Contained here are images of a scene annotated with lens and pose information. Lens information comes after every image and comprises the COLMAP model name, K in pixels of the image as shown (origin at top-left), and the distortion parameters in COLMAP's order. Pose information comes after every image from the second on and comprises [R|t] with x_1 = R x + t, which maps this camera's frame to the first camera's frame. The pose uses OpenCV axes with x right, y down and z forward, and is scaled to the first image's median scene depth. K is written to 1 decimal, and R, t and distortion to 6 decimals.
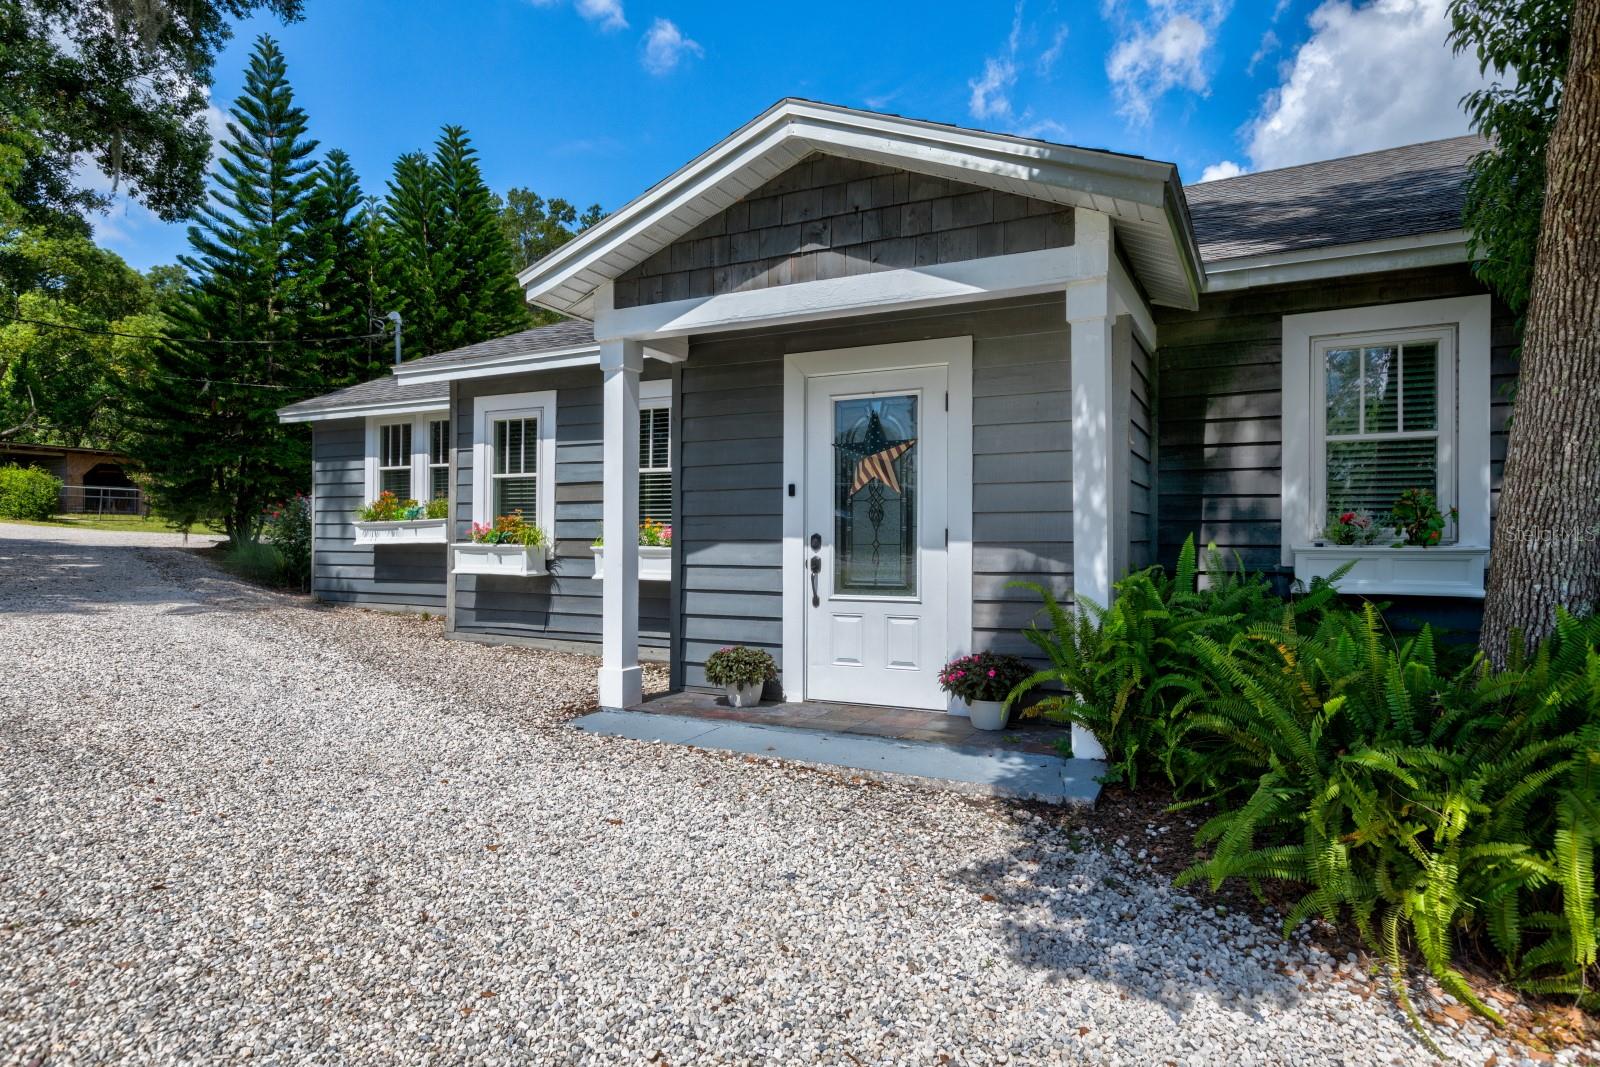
lens RADIAL K [[903.9, 0, 798.8], [0, 903.9, 536.3], [0, 0, 1]] dist [-0.000618, 0.000100]
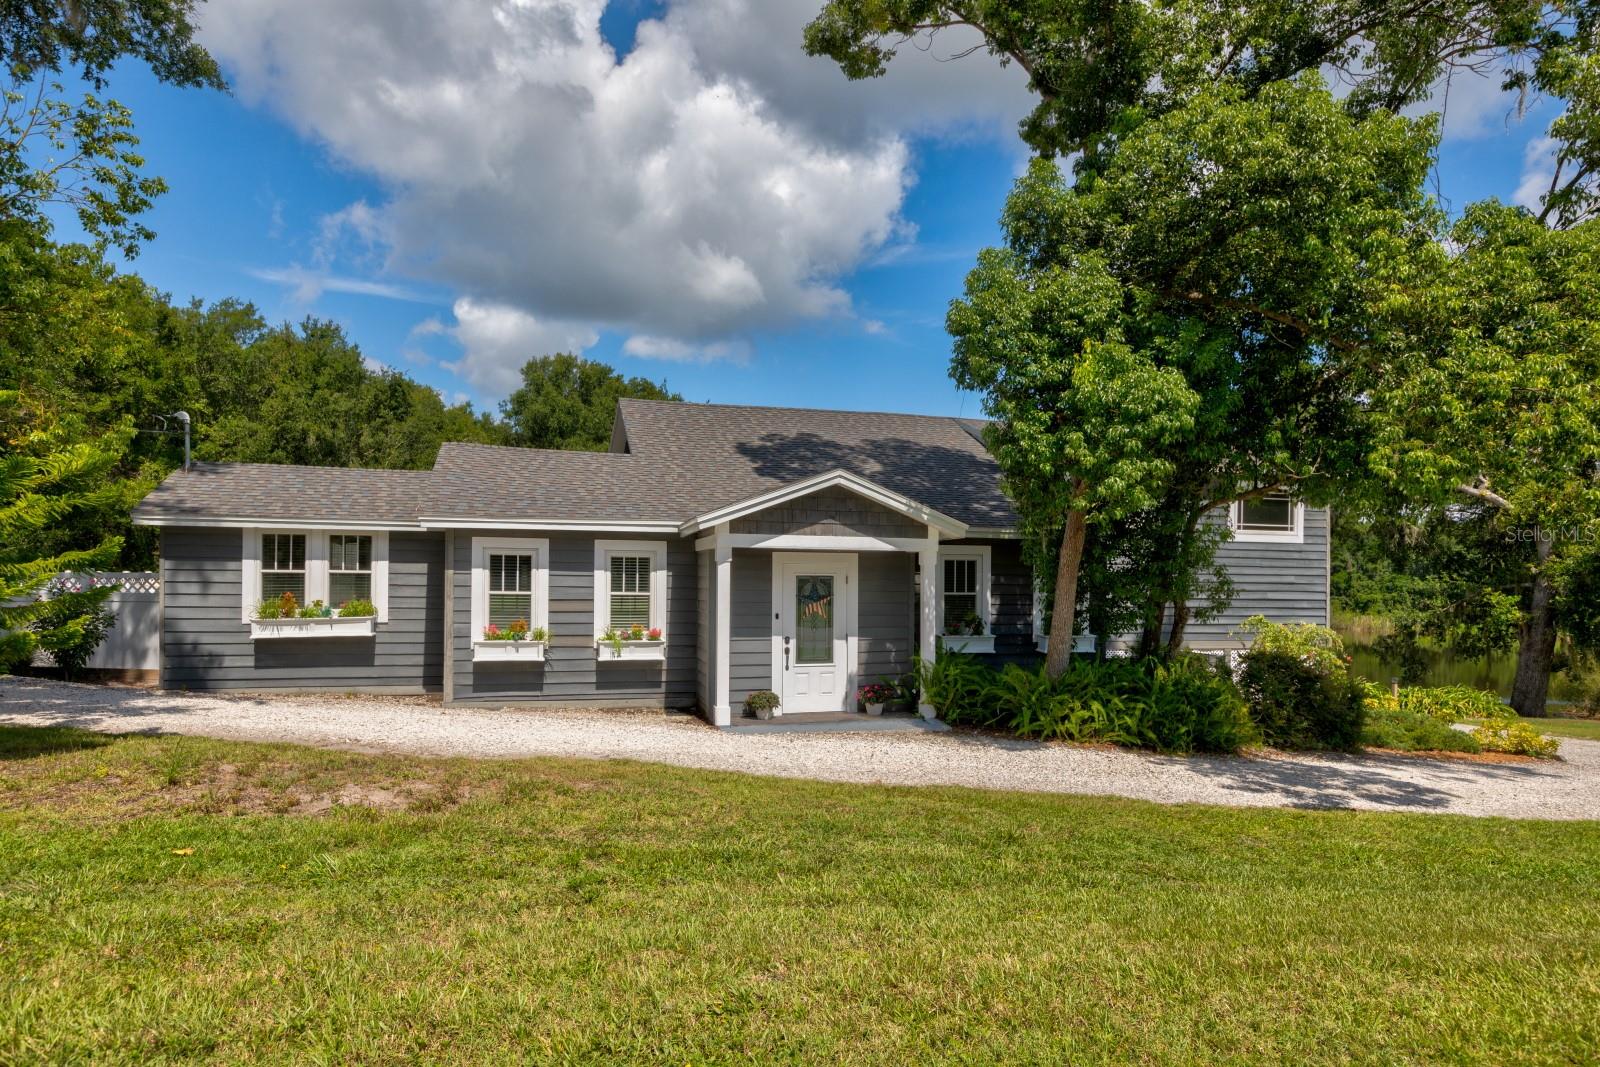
lens RADIAL K [[976.2, 0, 799.7], [0, 976.2, 538.7], [0, 0, 1]] dist [-0.000814, -0.000541]
pose [[0.709696, 0.027946, 0.703953, -1.141595], [-0.014147, 0.999577, -0.025419, -0.125039], [-0.704366, 0.008081, 0.709791, -0.484630]]
